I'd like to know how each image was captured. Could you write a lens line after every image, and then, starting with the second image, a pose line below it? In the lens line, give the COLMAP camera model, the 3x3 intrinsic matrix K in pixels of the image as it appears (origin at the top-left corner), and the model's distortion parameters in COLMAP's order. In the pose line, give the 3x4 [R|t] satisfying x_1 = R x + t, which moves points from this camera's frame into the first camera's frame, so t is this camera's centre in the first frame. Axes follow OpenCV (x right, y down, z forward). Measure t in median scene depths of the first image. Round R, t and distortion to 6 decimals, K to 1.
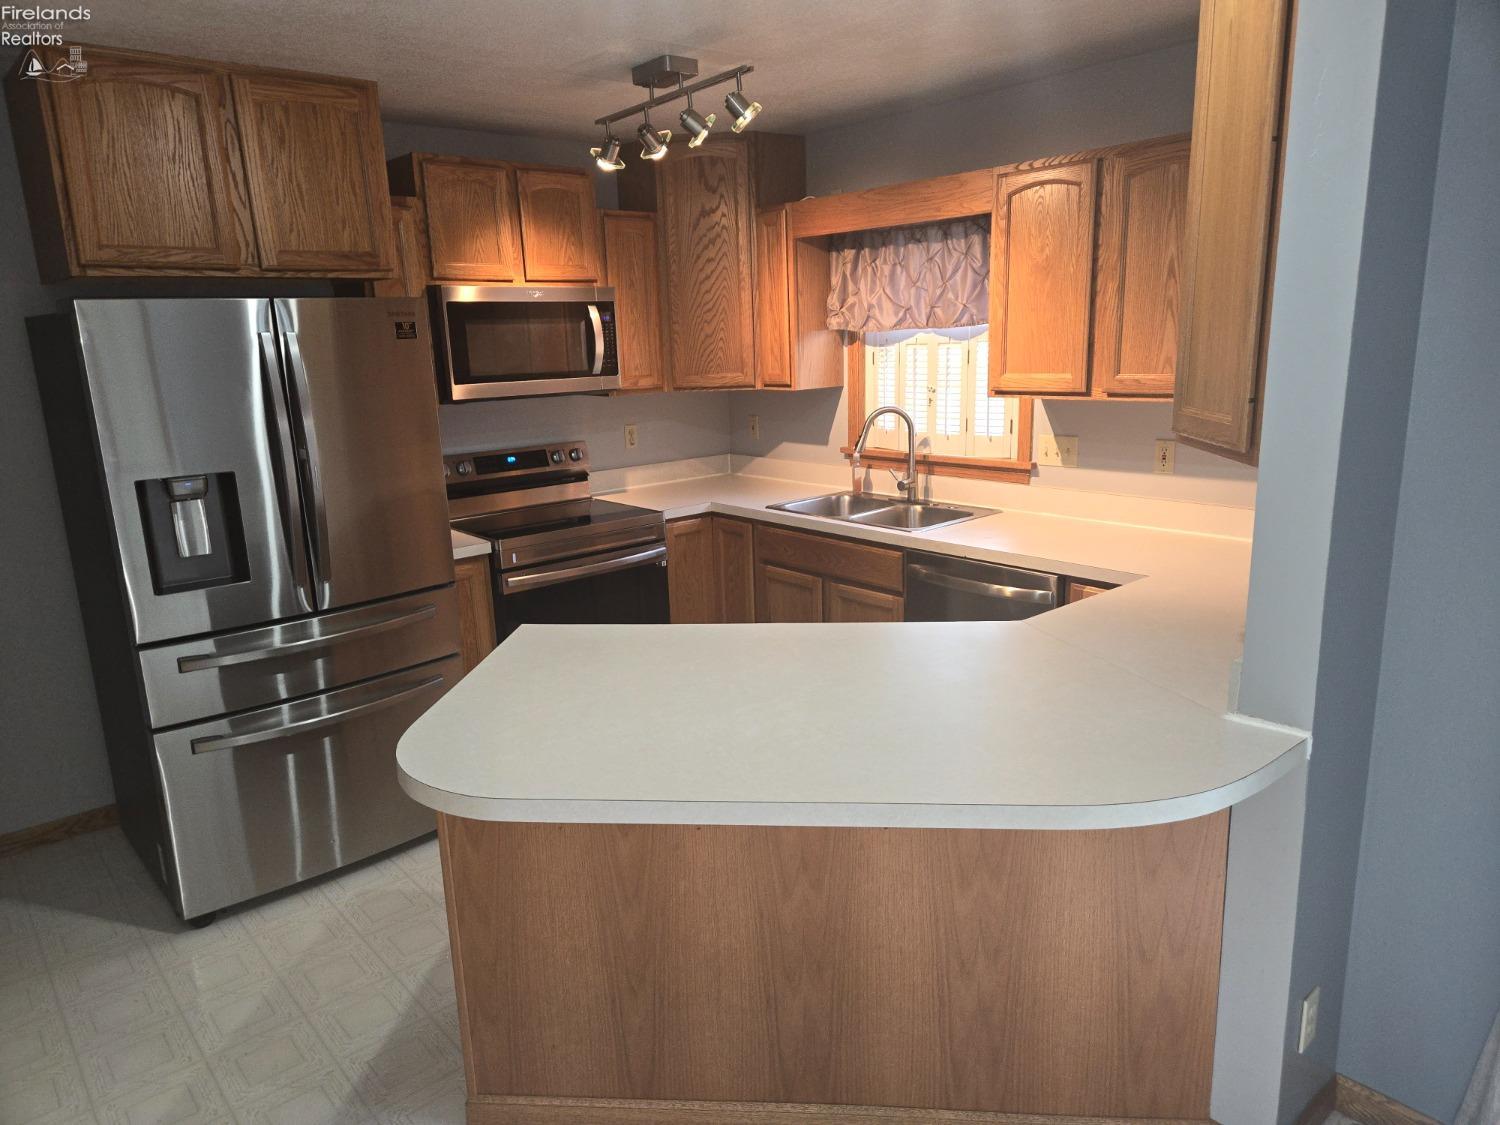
lens RADIAL K [[1002.0, 0, 749.0], [0, 1002.0, 564.1], [0, 0, 1]] dist [0.062854, -0.023626]
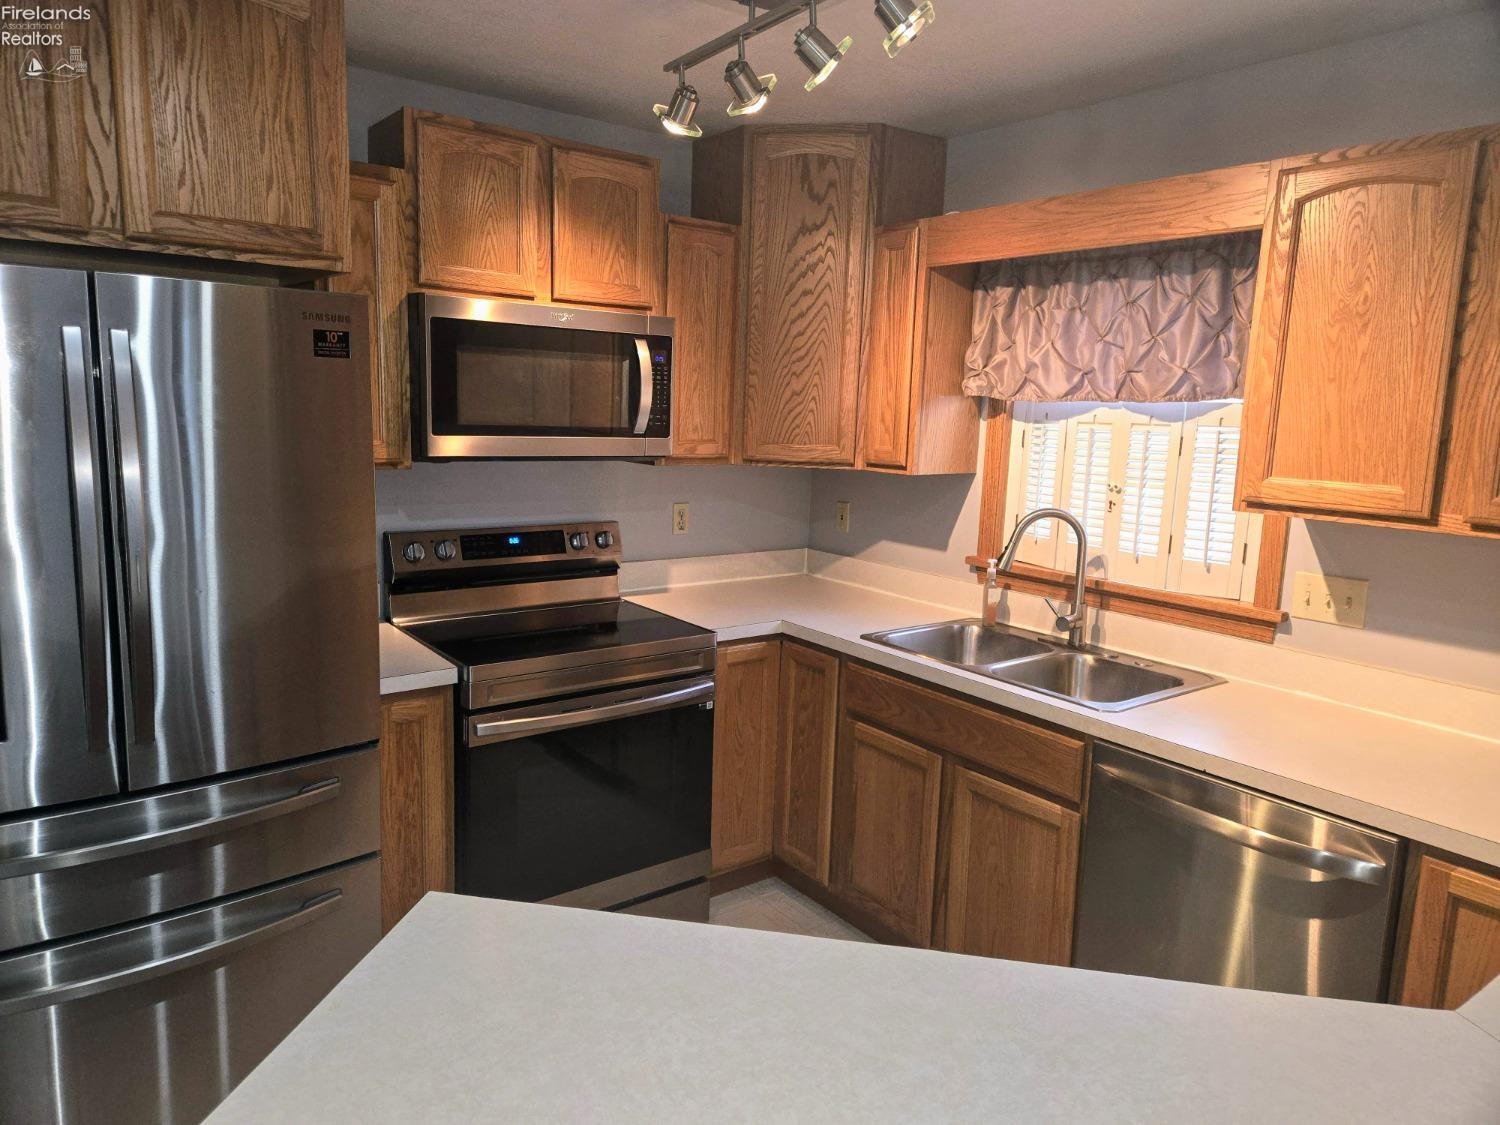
lens RADIAL K [[1002.0, 0, 745.5], [0, 1002.0, 557.5], [0, 0, 1]] dist [0.062854, -0.023626]
pose [[0.995521, 0.076454, -0.055607, -0.031242], [-0.080306, 0.994260, -0.070696, -0.060254], [0.049882, 0.074844, 0.995947, 0.315963]]
